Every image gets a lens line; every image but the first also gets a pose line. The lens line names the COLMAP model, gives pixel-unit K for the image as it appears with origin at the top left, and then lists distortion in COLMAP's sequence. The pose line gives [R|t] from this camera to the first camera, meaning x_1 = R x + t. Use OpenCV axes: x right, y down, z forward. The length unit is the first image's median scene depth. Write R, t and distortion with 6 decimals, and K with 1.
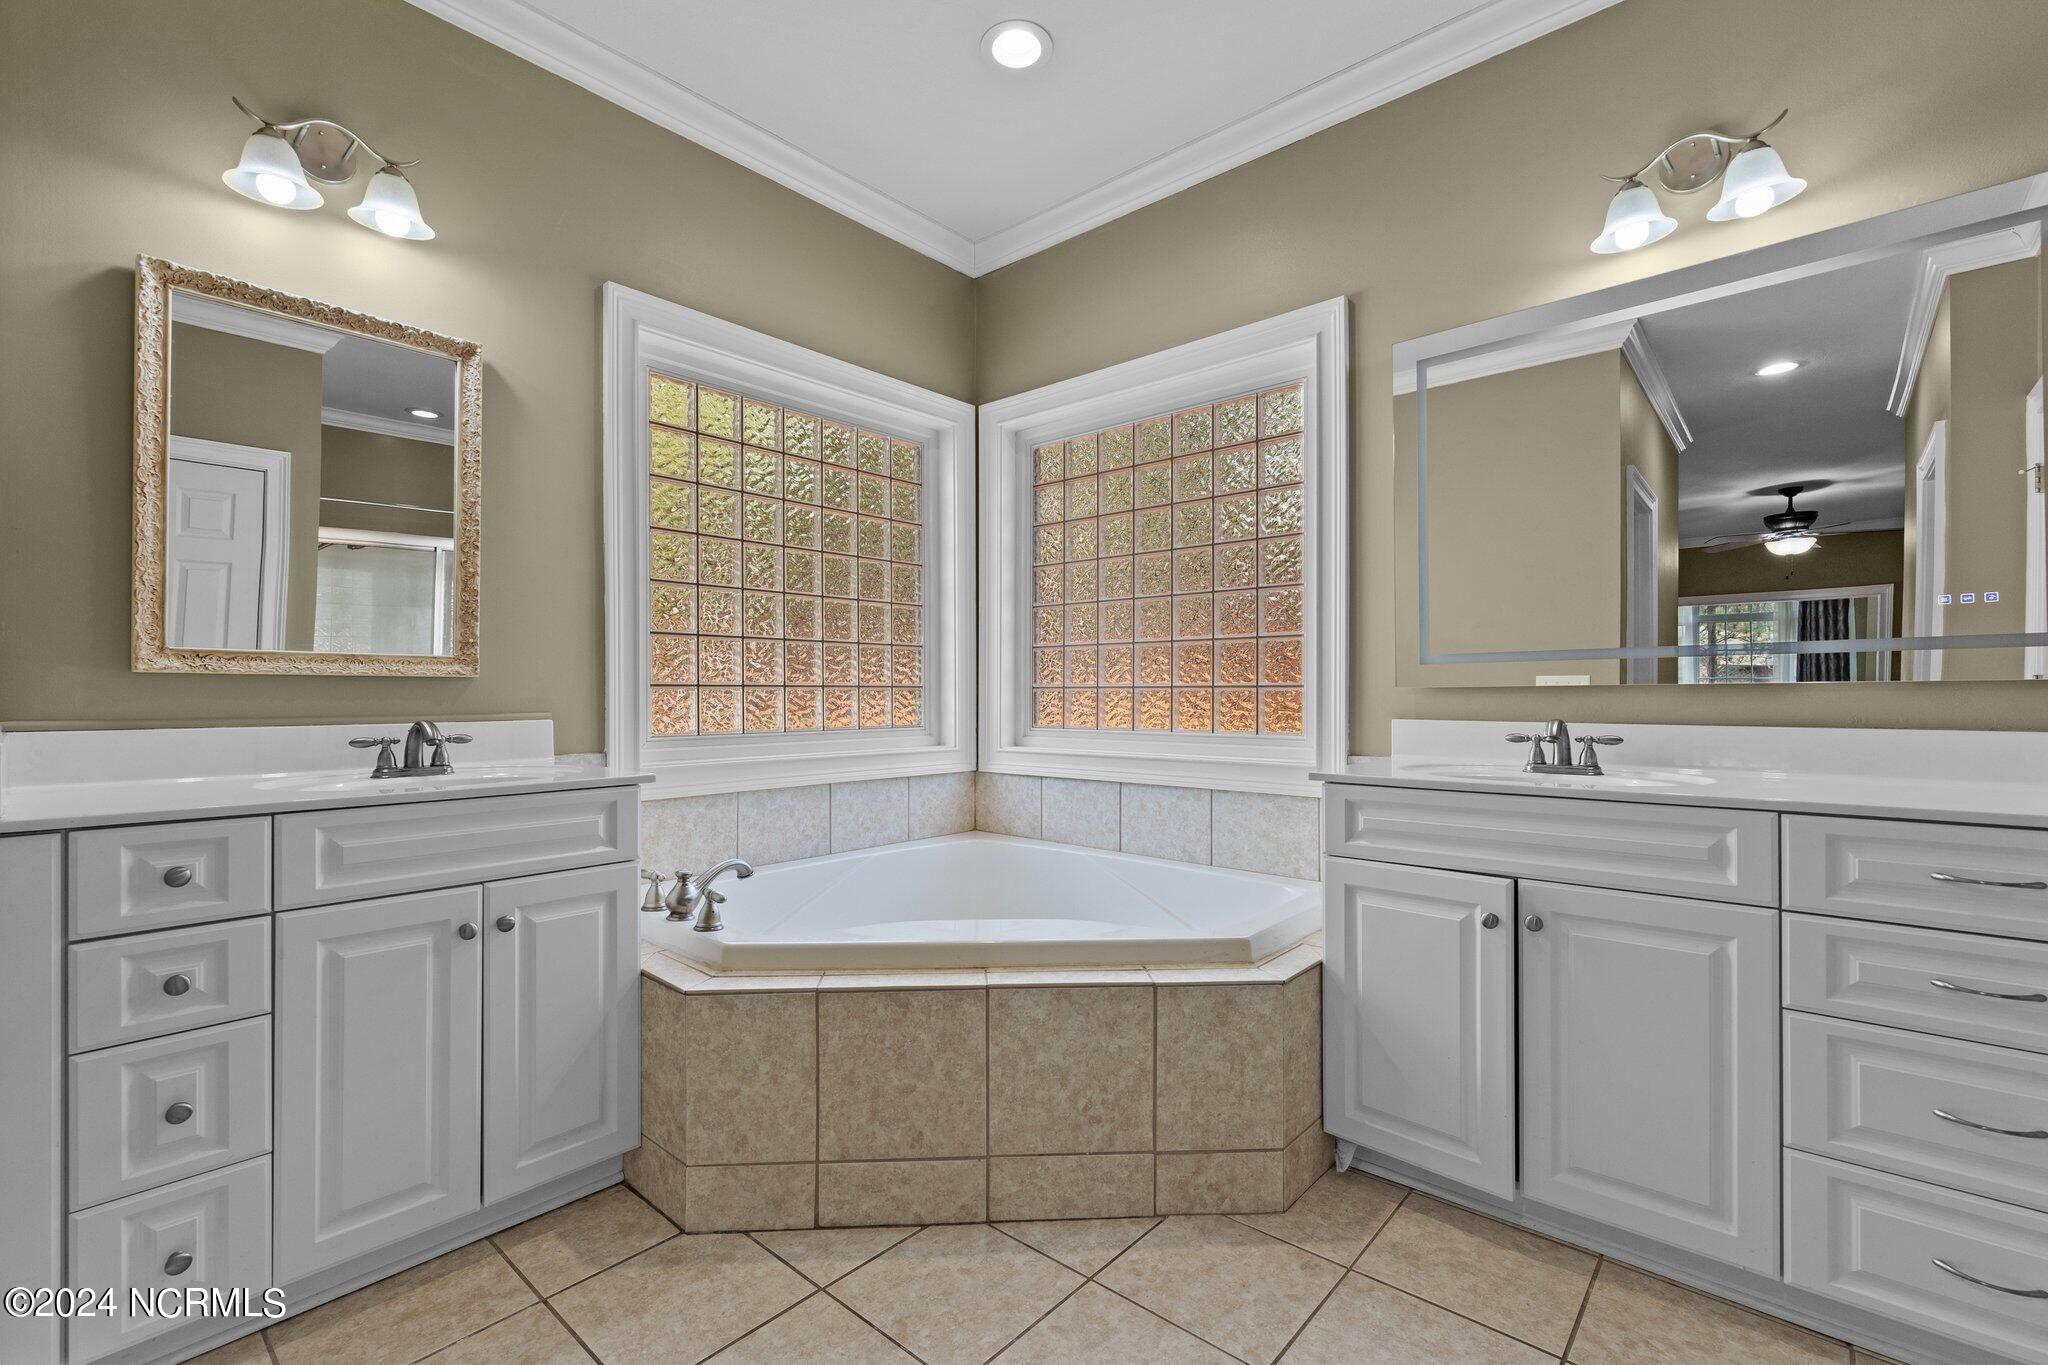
lens RADIAL K [[882.7, 0, 1029.8], [0, 882.7, 696.9], [0, 0, 1]] dist [-0.000210, 0.001156]
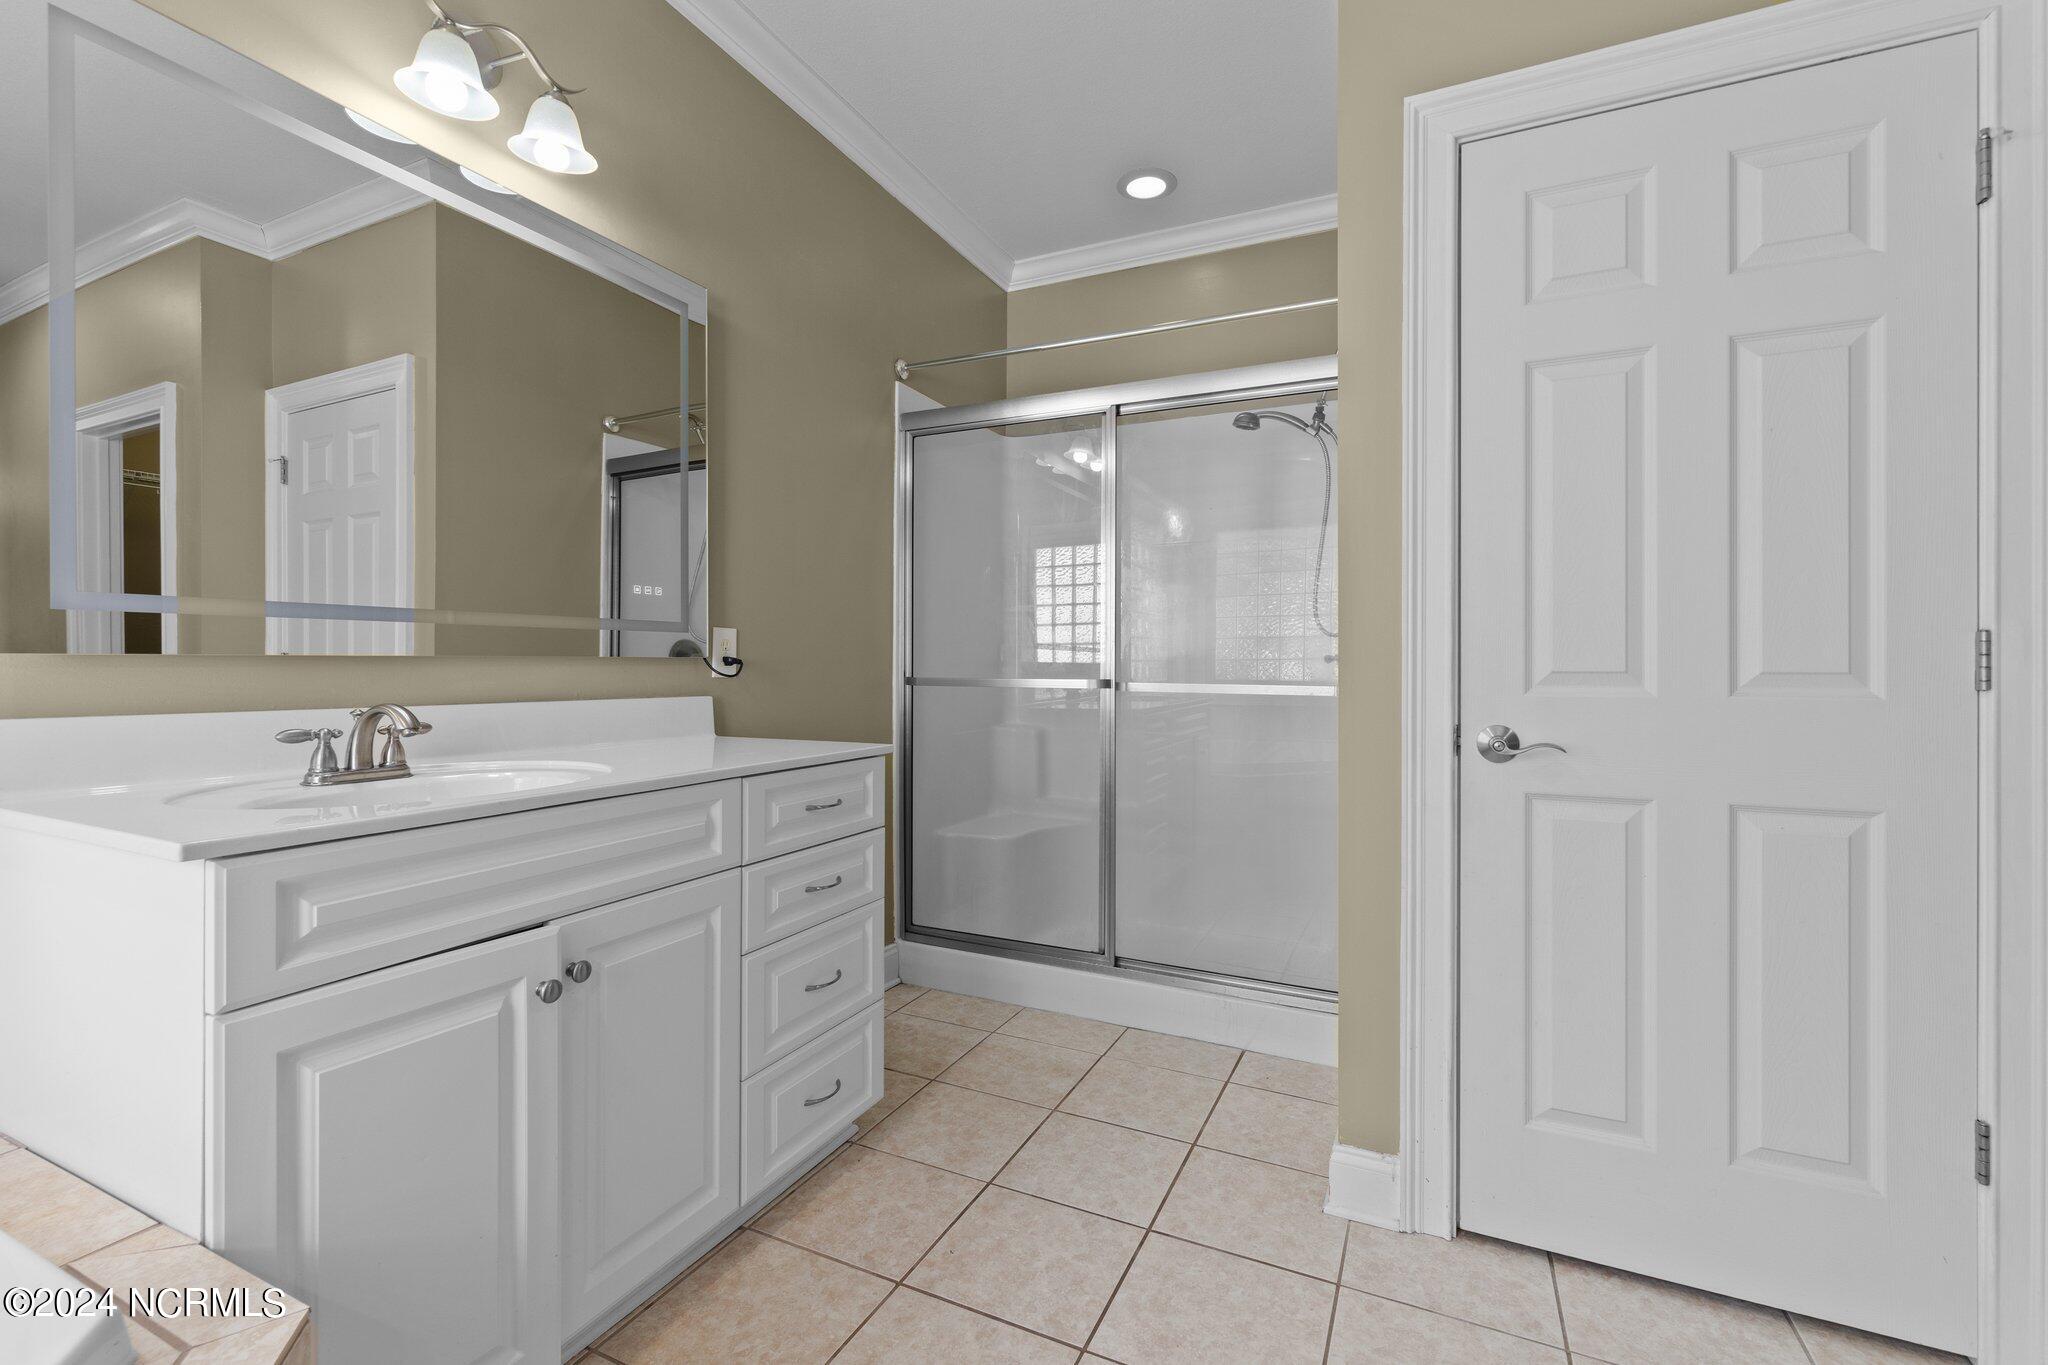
lens RADIAL K [[882.7, 0, 1034.1], [0, 882.7, 668.6], [0, 0, 1]] dist [-0.000210, 0.001156]
pose [[-0.272805, -0.001903, 0.962068, -0.227205], [-0.007563, 0.999971, -0.000167, -0.006381], [-0.962040, -0.007321, -0.272811, 0.710910]]
